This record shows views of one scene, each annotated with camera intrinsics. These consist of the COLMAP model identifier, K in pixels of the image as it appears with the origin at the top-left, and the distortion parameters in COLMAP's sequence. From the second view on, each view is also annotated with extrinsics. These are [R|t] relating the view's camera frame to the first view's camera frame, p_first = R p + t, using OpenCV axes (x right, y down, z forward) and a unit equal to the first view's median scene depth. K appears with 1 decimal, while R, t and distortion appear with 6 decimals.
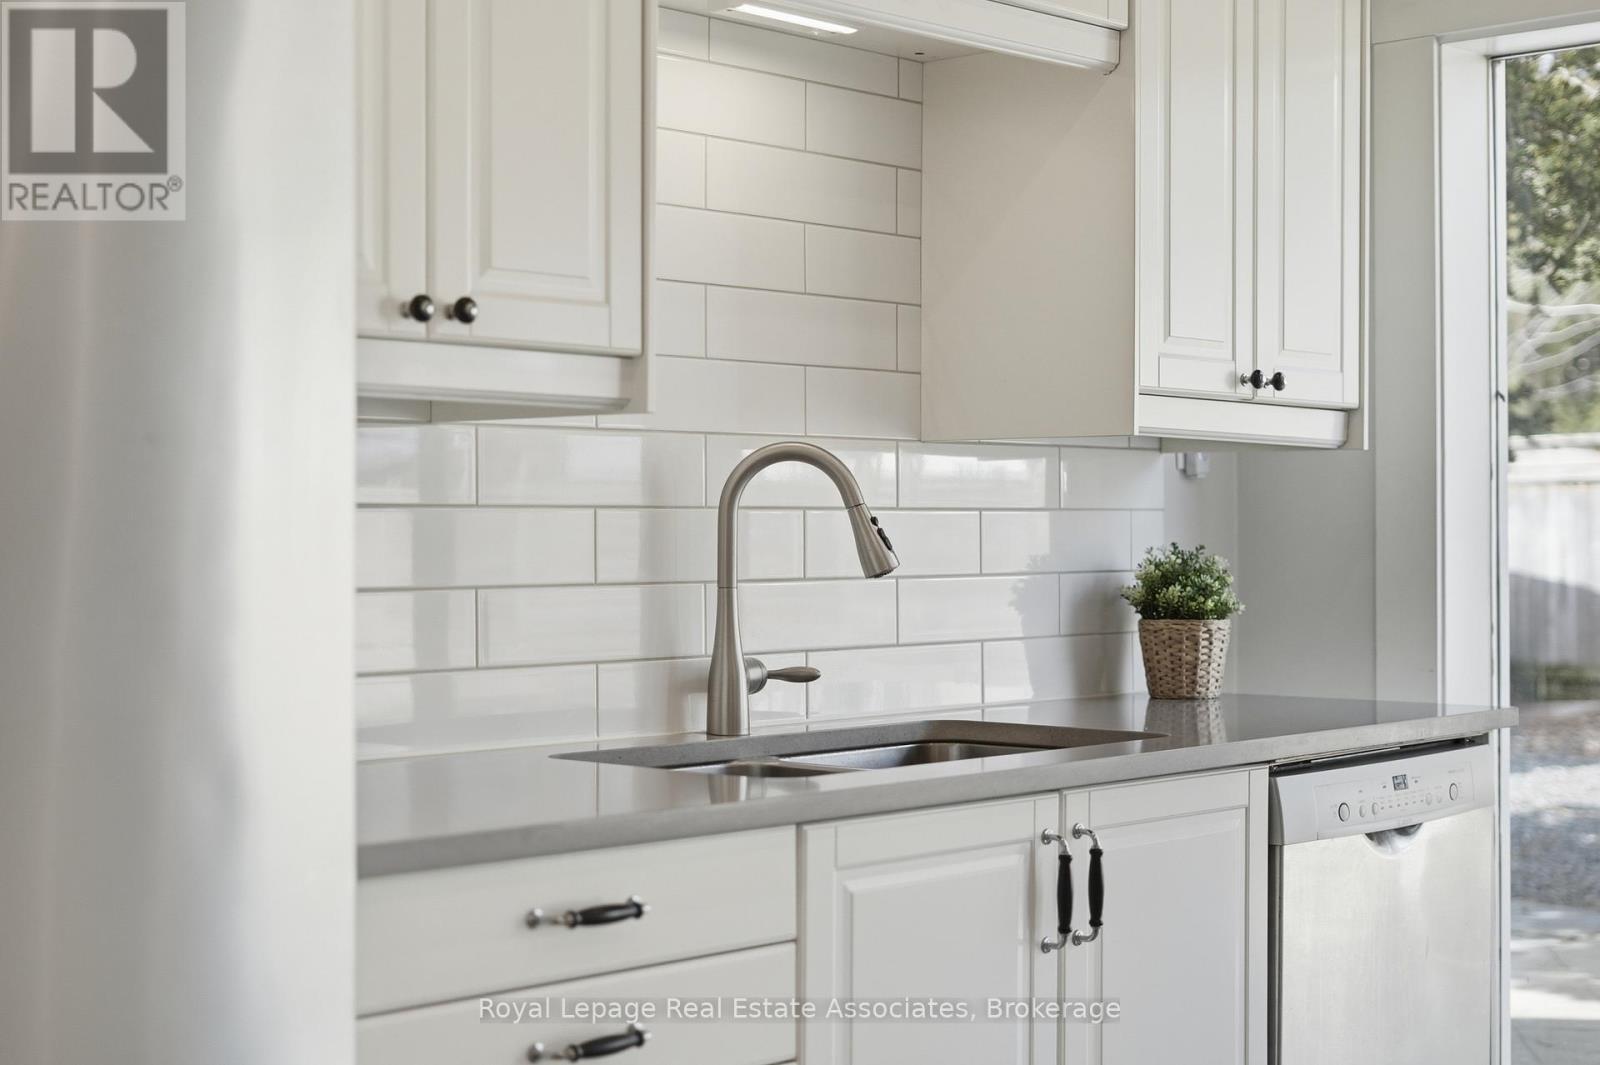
lens RADIAL K [[2470.6, 0, 801.8], [0, 2470.6, 540.3], [0, 0, 1]] dist [-0.008944, 0.000000]
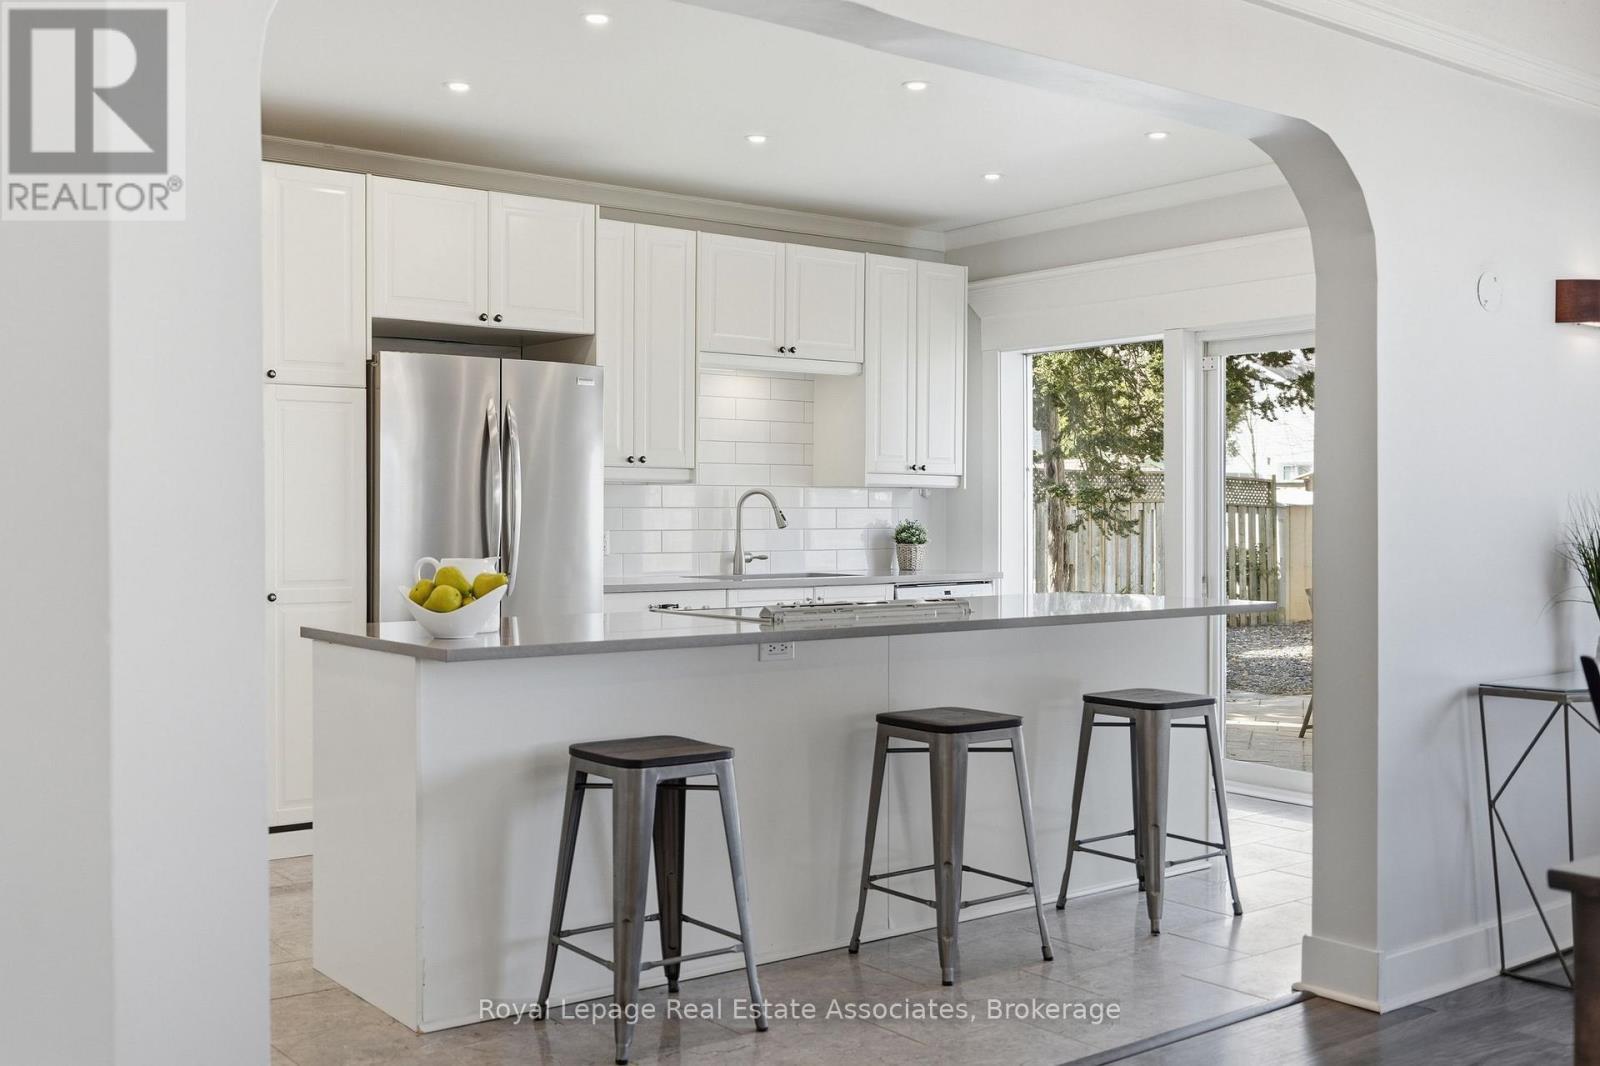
lens RADIAL K [[1603.6, 0, 799.5], [0, 1603.6, 528.3], [0, 0, 1]] dist [-0.026271, 0.000000]
pose [[0.986540, 0.010663, -0.163171, 0.402118], [-0.008855, 0.999891, 0.011807, -0.011239], [0.163279, -0.010203, 0.986527, -1.133828]]
